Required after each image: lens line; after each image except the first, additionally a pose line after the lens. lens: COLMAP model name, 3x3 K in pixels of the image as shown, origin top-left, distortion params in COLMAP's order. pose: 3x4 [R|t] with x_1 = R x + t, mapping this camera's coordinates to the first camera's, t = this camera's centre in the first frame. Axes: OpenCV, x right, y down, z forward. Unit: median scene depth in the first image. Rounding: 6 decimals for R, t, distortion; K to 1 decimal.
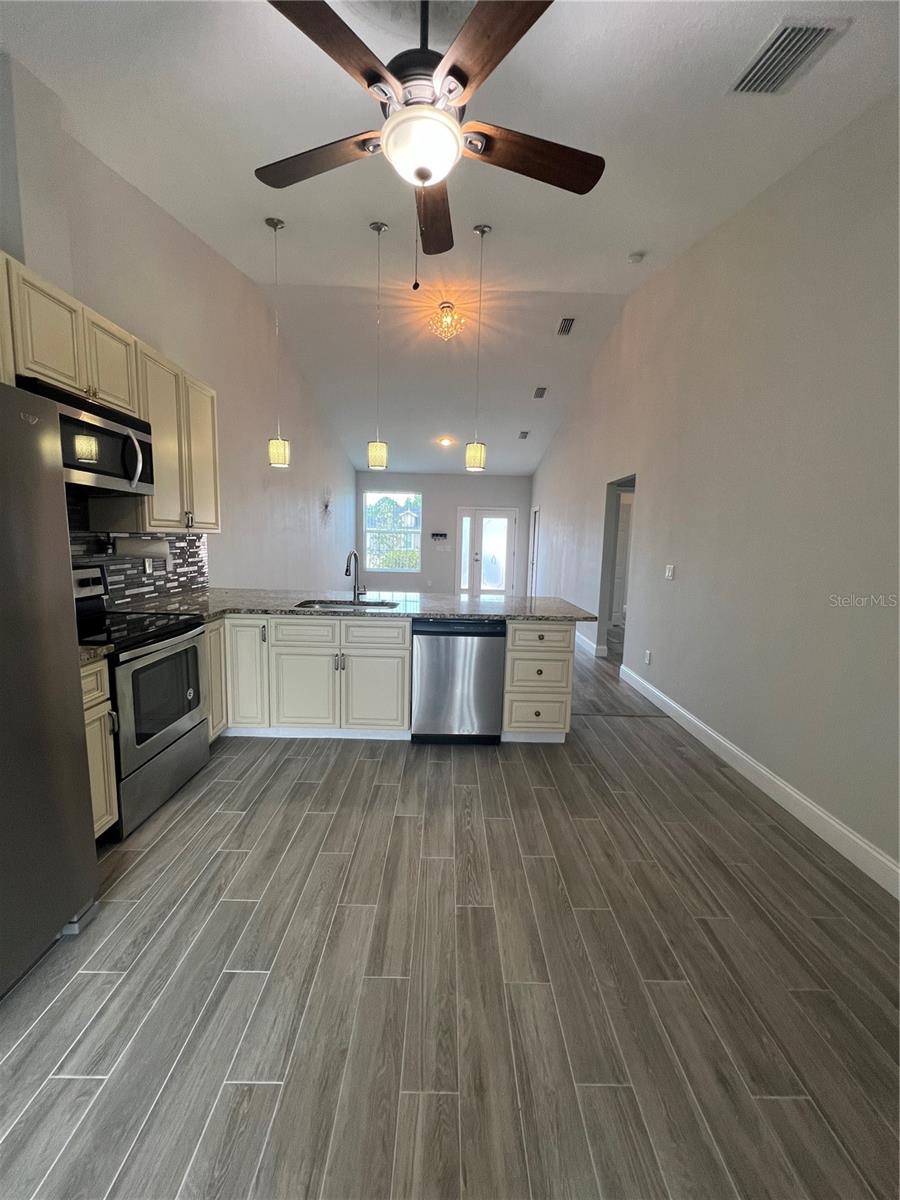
lens RADIAL K [[477.1, 0, 450.0], [0, 477.1, 600.0], [0, 0, 1]] dist [-0.002221, -0.000509]
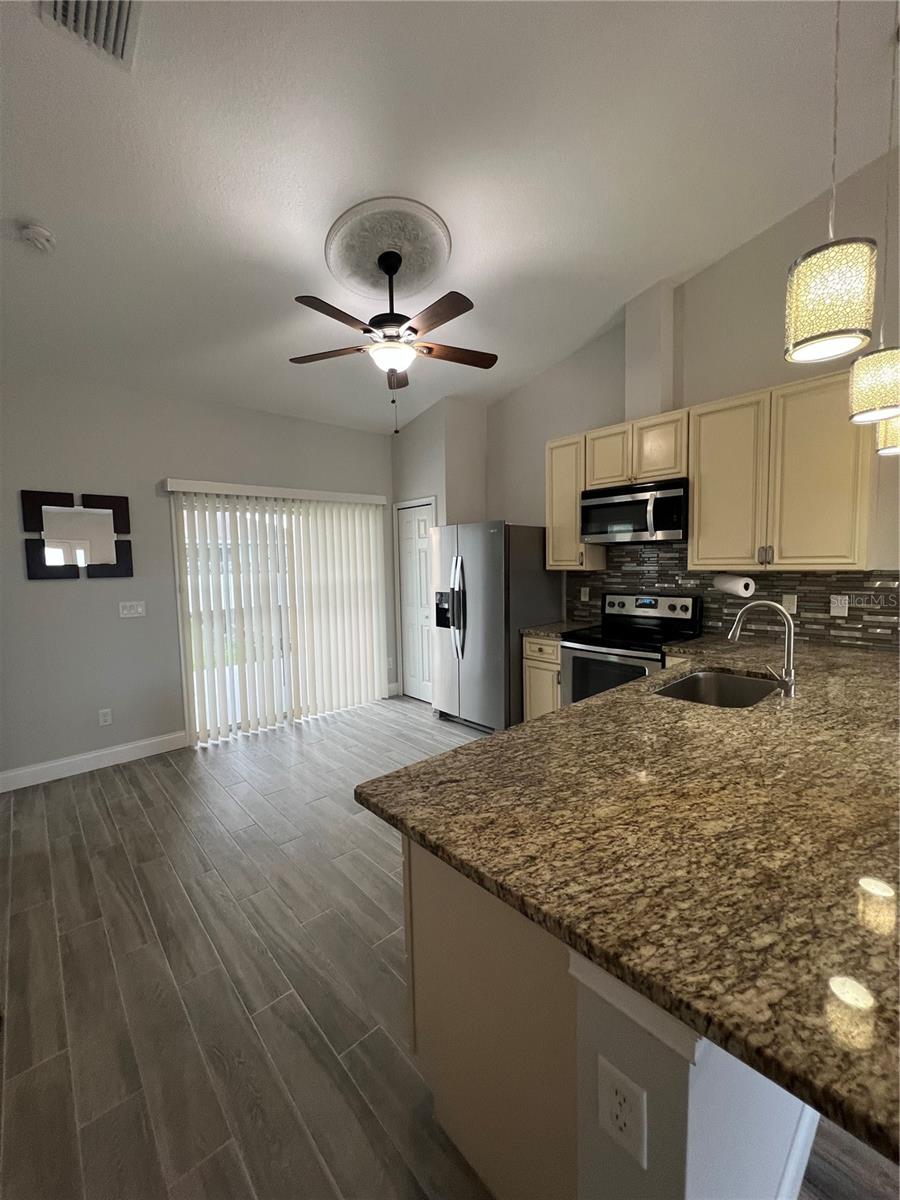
lens RADIAL K [[477.1, 0, 450.0], [0, 477.1, 600.0], [0, 0, 1]] dist [-0.002221, -0.000509]
pose [[-0.746297, 0.043469, -0.664192, 0.565304], [-0.084040, 0.983726, 0.158810, -0.204717], [0.660286, 0.174338, -0.730499, 1.467391]]
